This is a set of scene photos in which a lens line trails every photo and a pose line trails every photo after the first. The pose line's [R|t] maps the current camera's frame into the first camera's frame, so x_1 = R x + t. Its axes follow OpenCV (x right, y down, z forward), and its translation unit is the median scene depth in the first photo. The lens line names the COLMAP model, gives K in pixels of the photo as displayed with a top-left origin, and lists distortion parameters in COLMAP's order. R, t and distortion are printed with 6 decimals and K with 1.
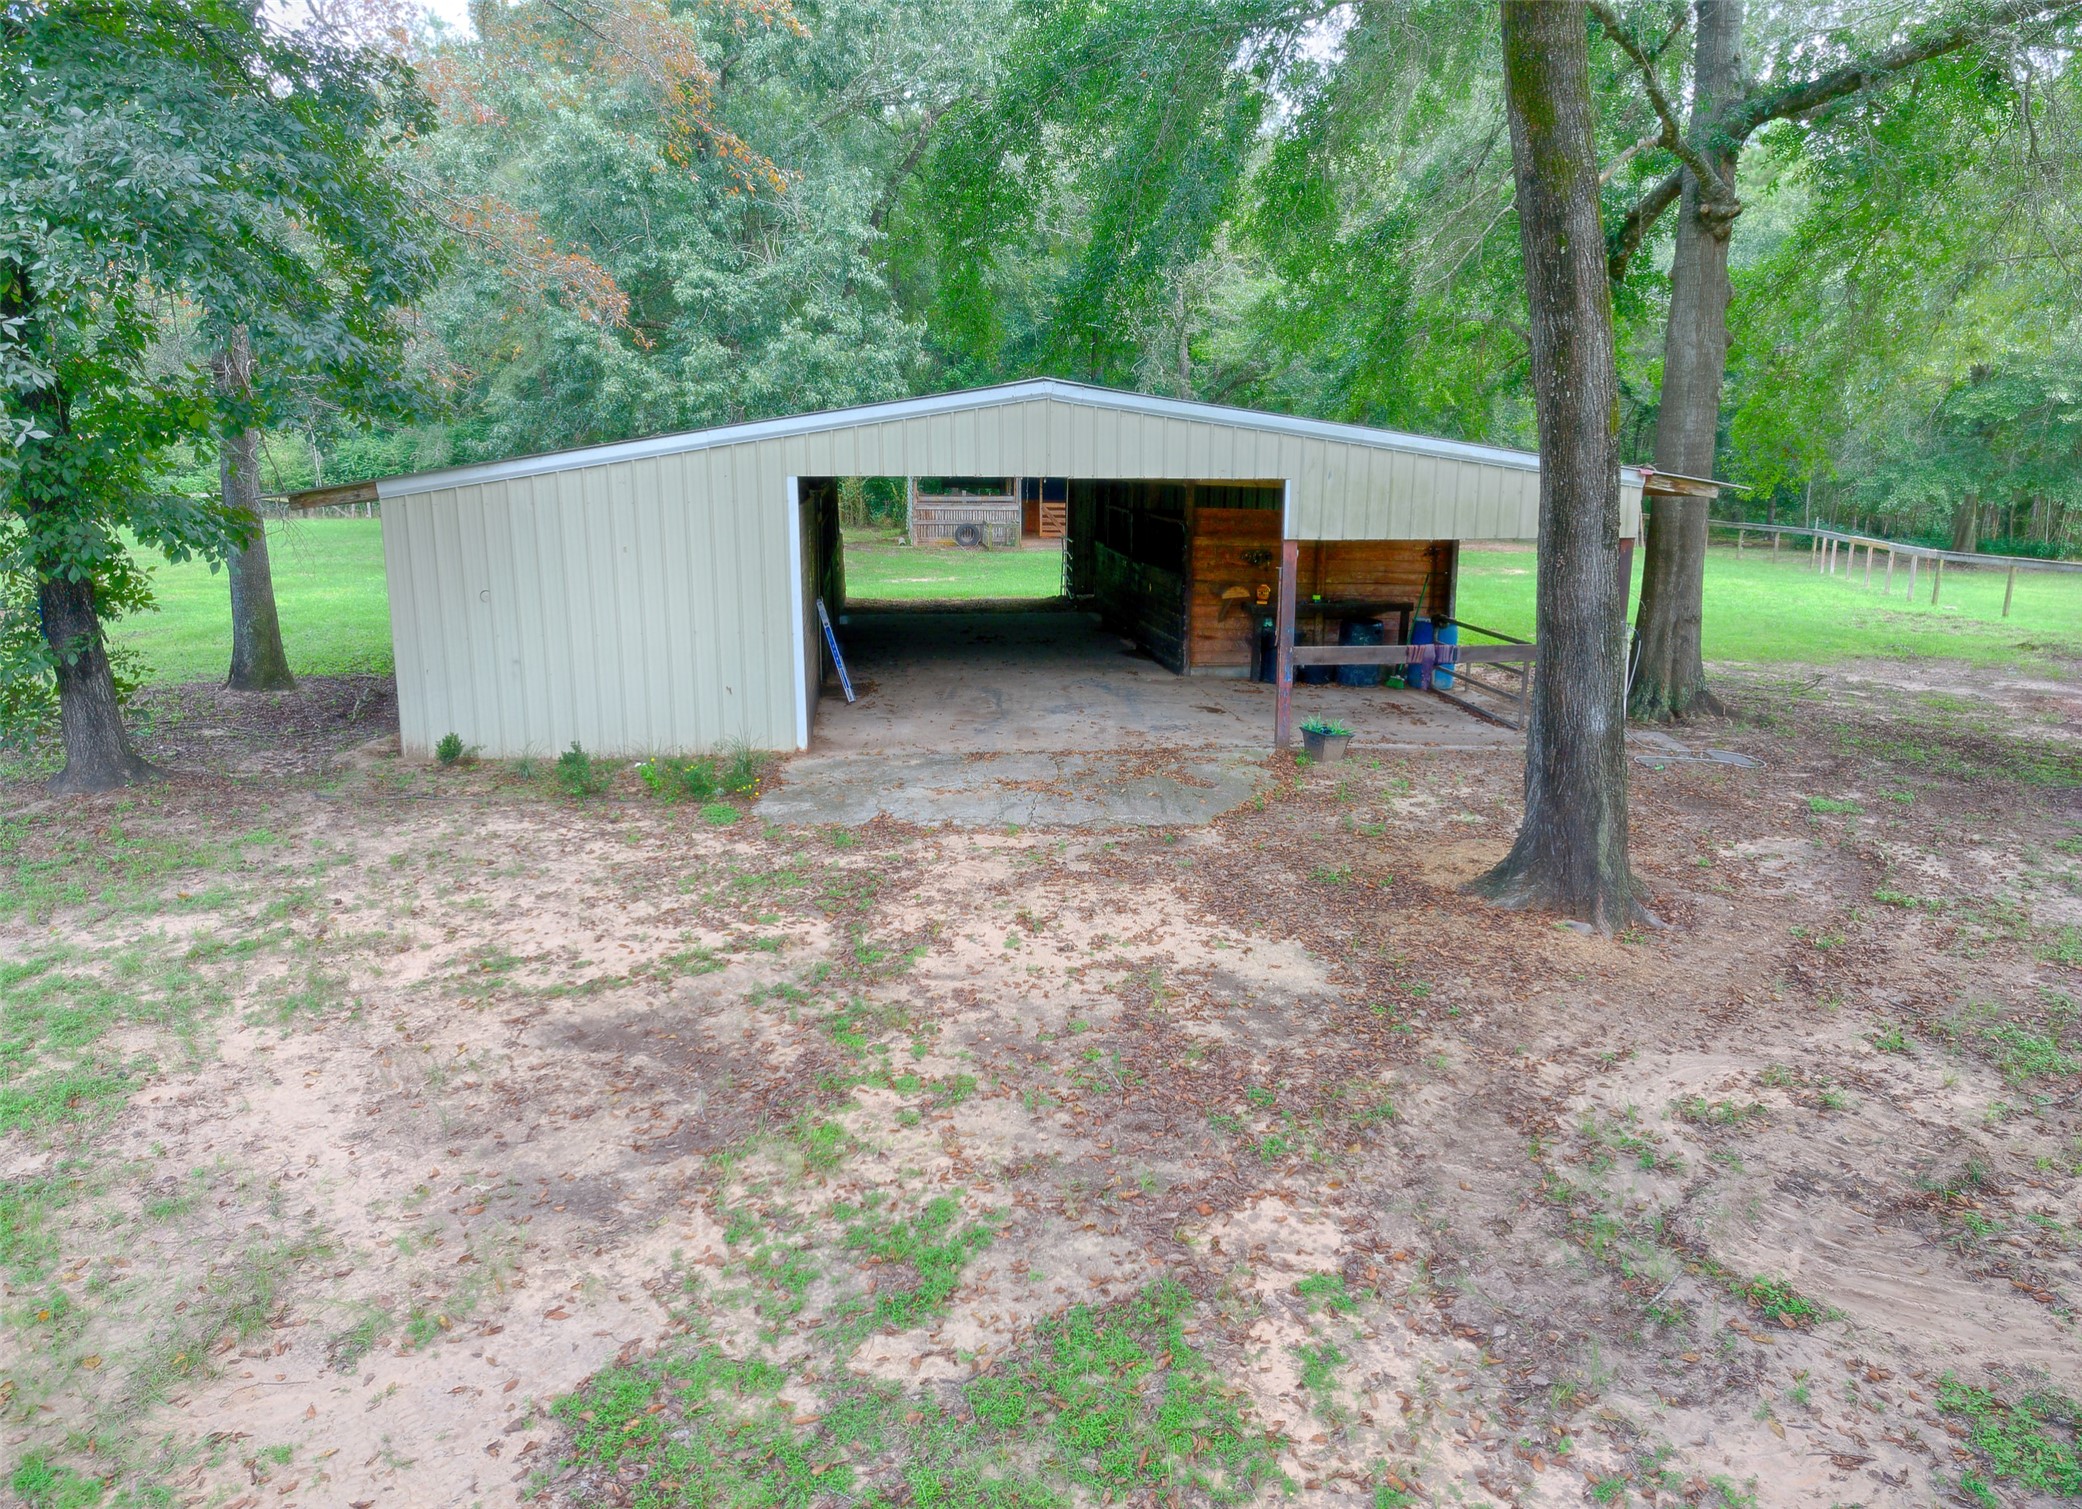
lens RADIAL K [[1399.5, 0, 1044.2], [0, 1399.5, 749.6], [0, 0, 1]] dist [-0.008383, -0.000069]
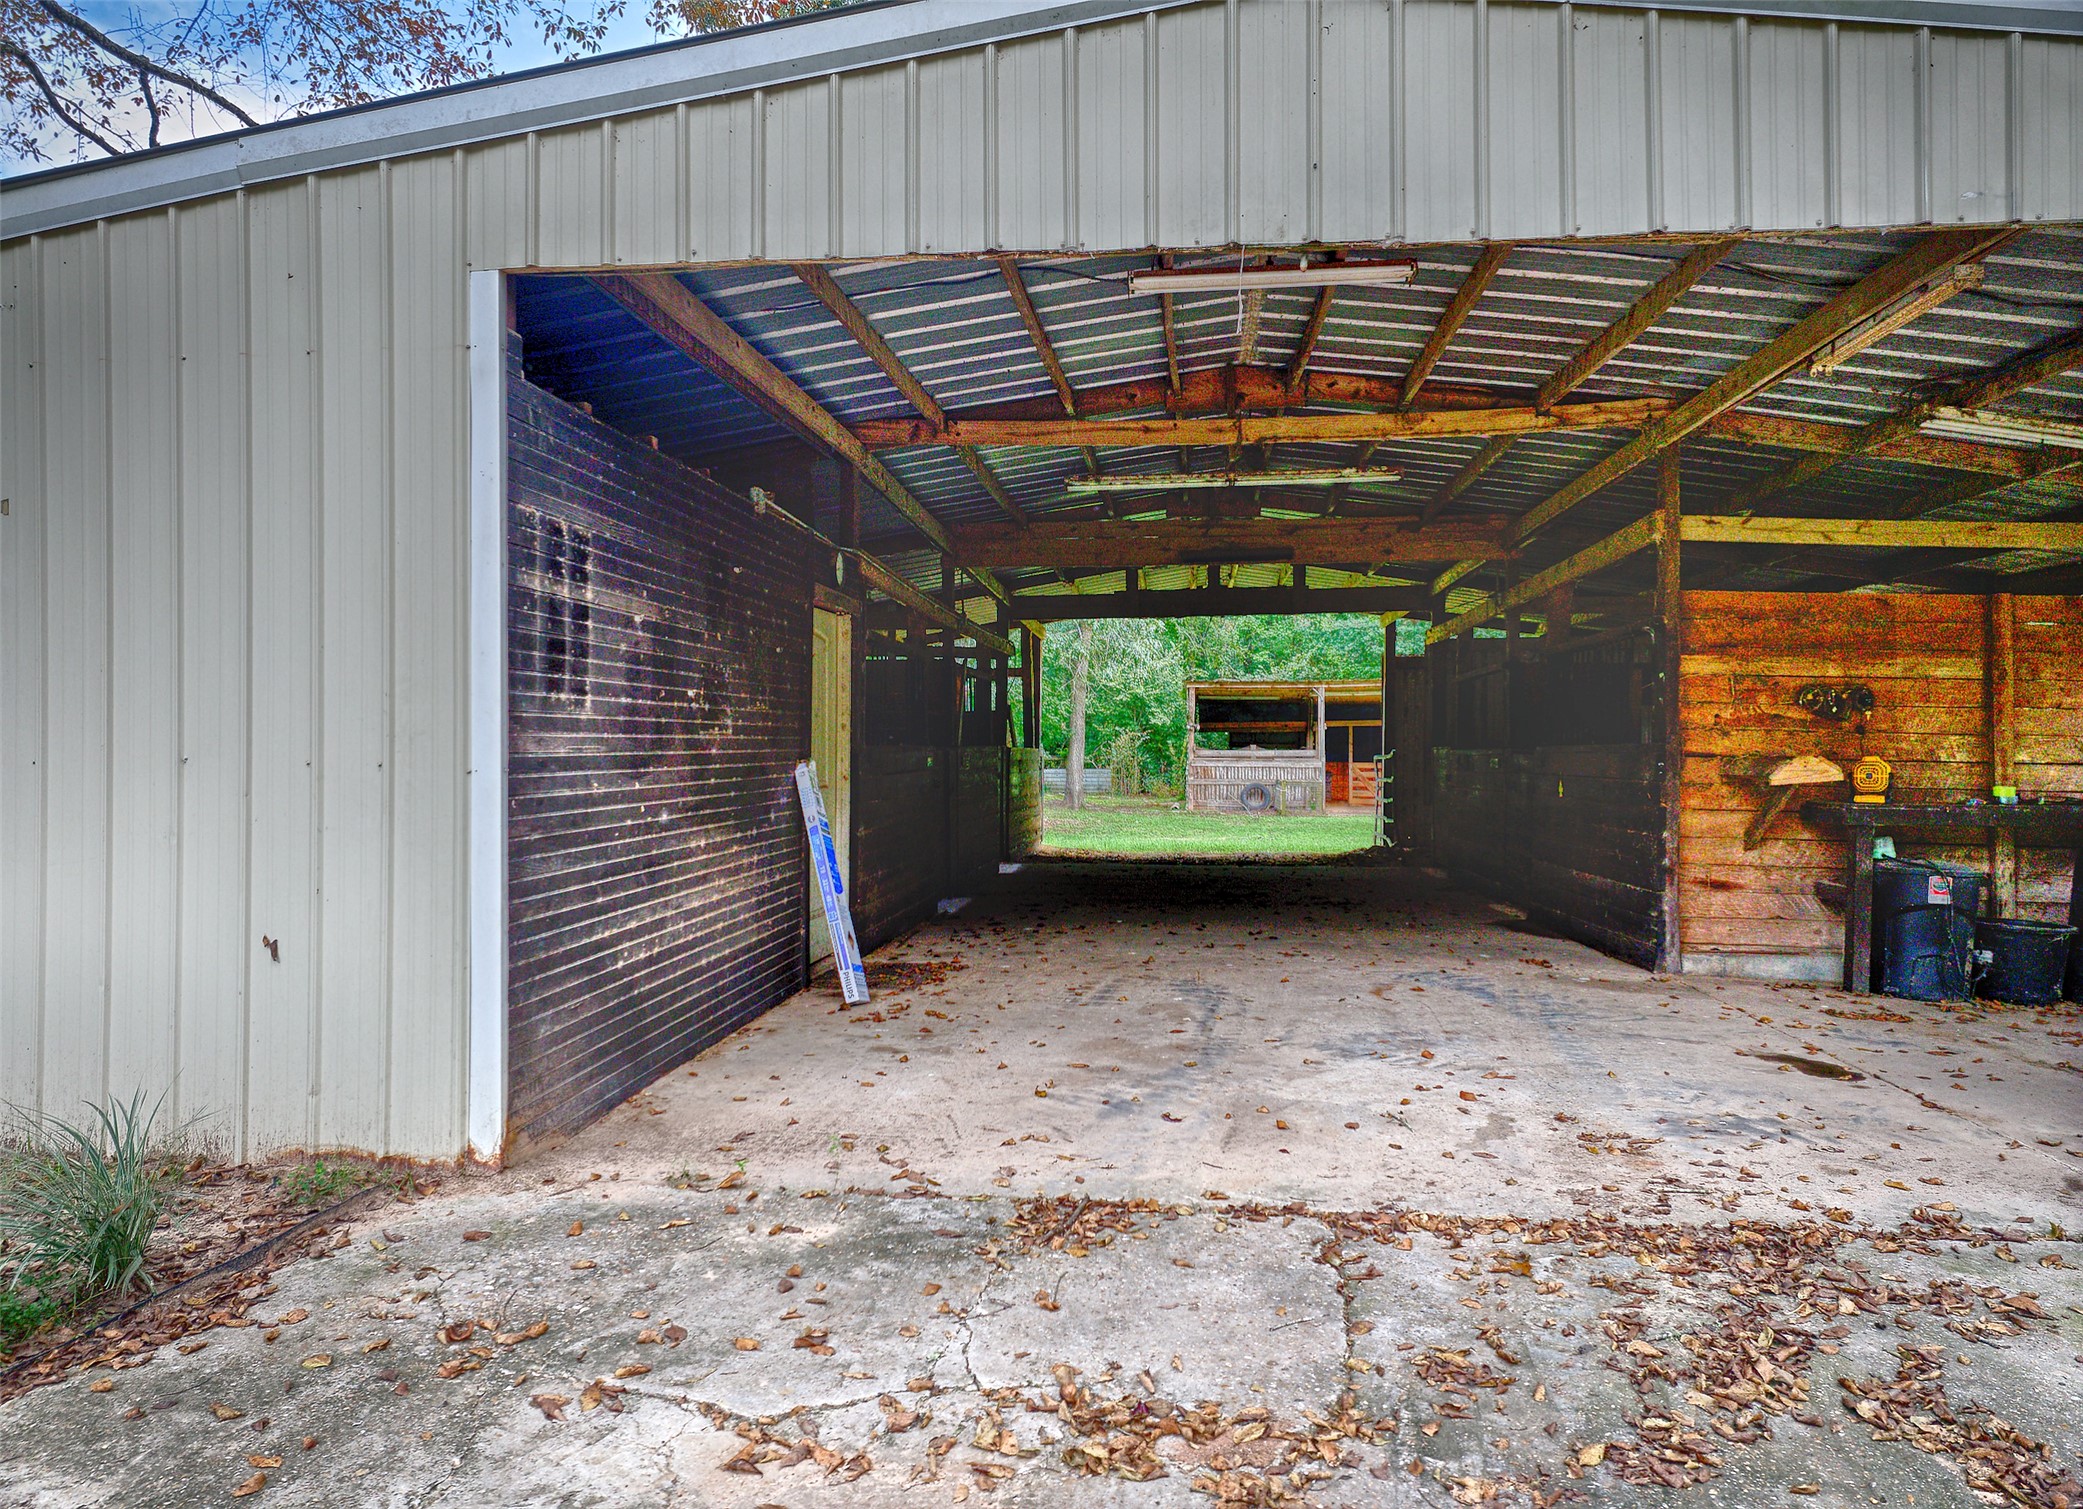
lens RADIAL K [[1400.1, 0, 1044.1], [0, 1400.1, 751.7], [0, 0, 1]] dist [-0.008383, -0.000069]
pose [[0.975359, -0.000046, -0.220623, 0.008610], [-0.046749, 0.977250, -0.206874, -0.021244], [0.215613, 0.212090, 0.953168, 0.536493]]
